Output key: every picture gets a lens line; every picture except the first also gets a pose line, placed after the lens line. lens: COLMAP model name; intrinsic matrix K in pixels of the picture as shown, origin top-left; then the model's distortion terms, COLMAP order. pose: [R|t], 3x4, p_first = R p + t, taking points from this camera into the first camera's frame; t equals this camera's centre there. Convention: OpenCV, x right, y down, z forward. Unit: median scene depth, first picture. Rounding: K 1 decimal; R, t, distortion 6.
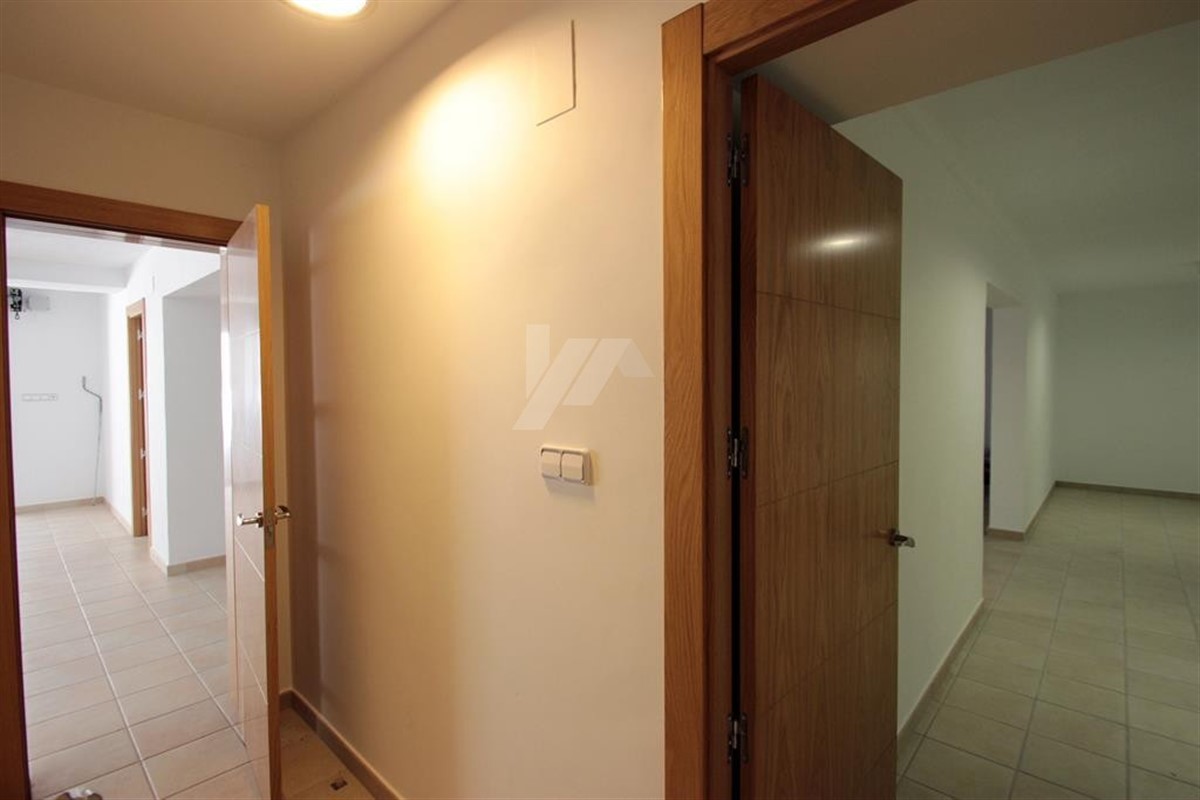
lens RADIAL K [[565.7, 0, 605.3], [0, 565.7, 391.4], [0, 0, 1]] dist [-0.002739, -0.006832]
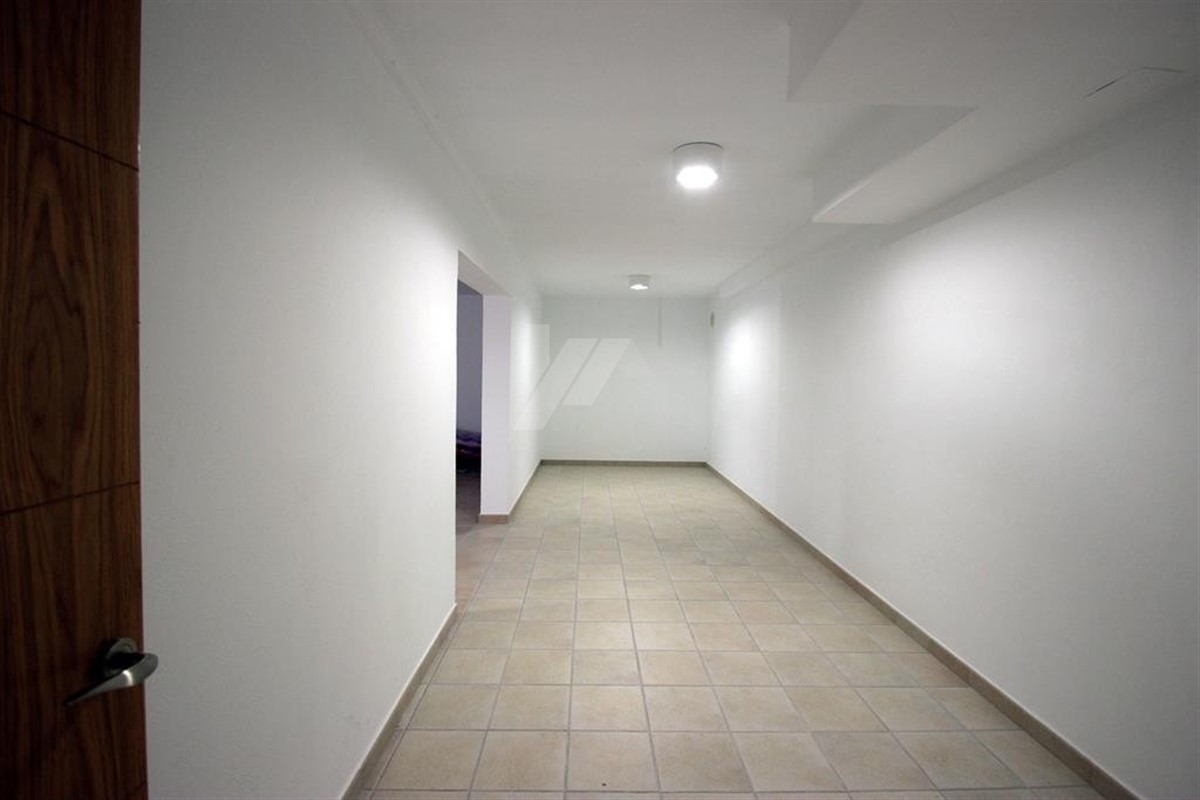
lens RADIAL K [[565.7, 0, 605.3], [0, 565.7, 391.4], [0, 0, 1]] dist [-0.002739, -0.006832]
pose [[0.718803, -0.003703, 0.695204, 0.225670], [-0.003211, 0.999957, 0.008647, 0.021234], [-0.695207, -0.008448, 0.718760, 0.198551]]
